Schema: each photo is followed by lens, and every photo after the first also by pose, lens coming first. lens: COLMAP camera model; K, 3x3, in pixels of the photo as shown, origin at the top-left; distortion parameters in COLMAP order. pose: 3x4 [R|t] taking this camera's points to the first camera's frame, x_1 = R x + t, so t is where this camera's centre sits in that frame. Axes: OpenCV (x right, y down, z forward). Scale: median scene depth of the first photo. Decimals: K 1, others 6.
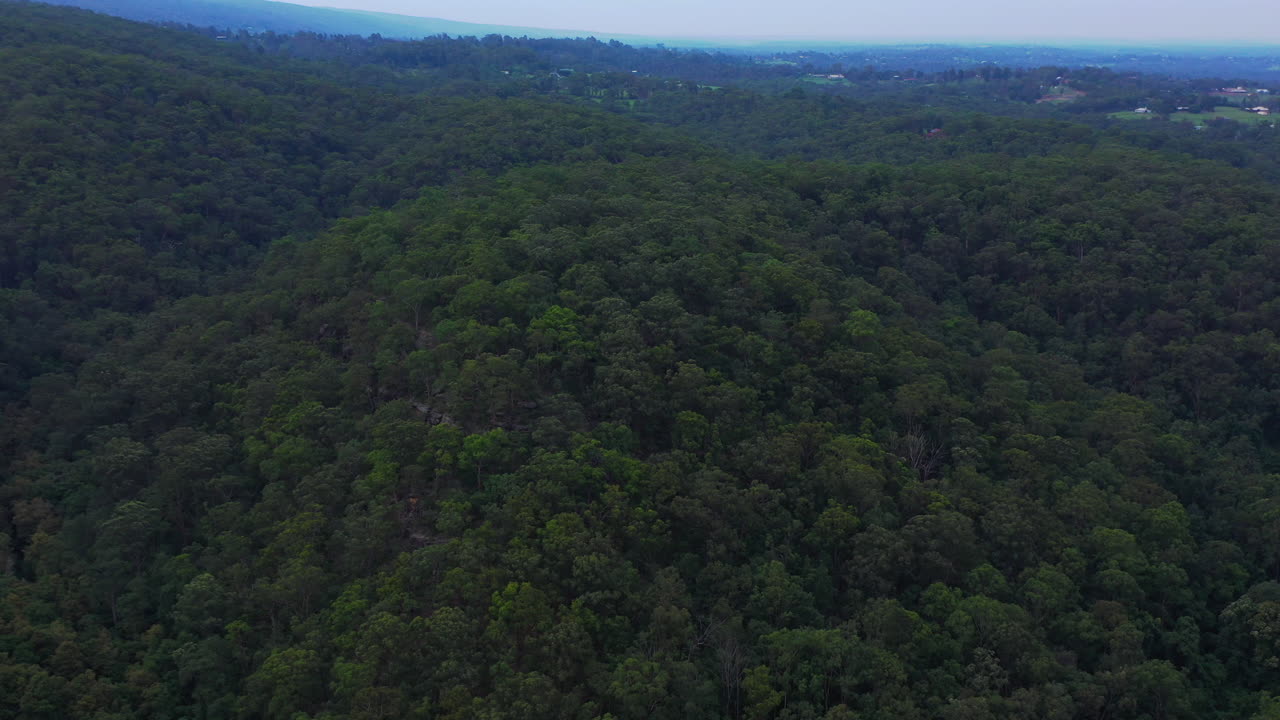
lens RADIAL K [[1437.4, 0, 641.2], [0, 1437.4, 356.0], [0, 0, 1]] dist [-0.010450, 0.000000]
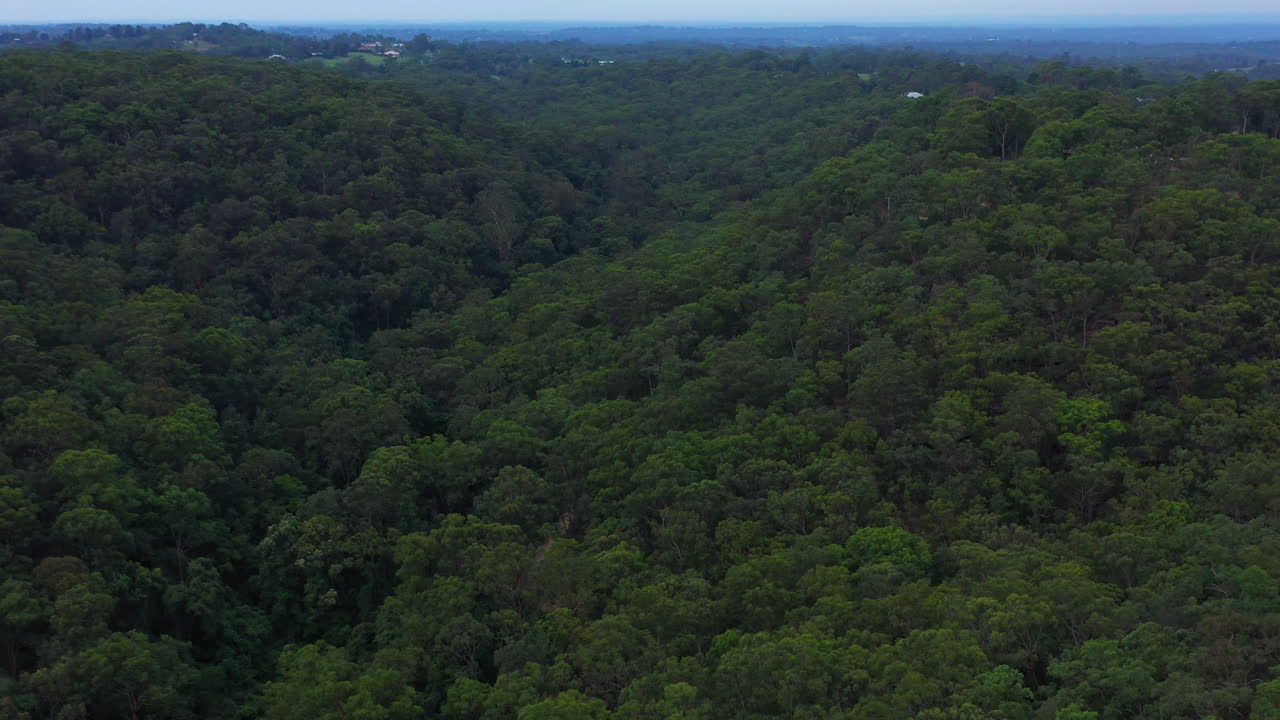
lens RADIAL K [[1437.4, 0, 640.9], [0, 1437.4, 361.0], [0, 0, 1]] dist [-0.010450, 0.000000]
pose [[0.850634, -0.124253, 0.510864, 0.145552], [0.117855, 0.992009, 0.045037, 0.054332], [-0.512378, 0.021898, 0.858481, 0.200292]]
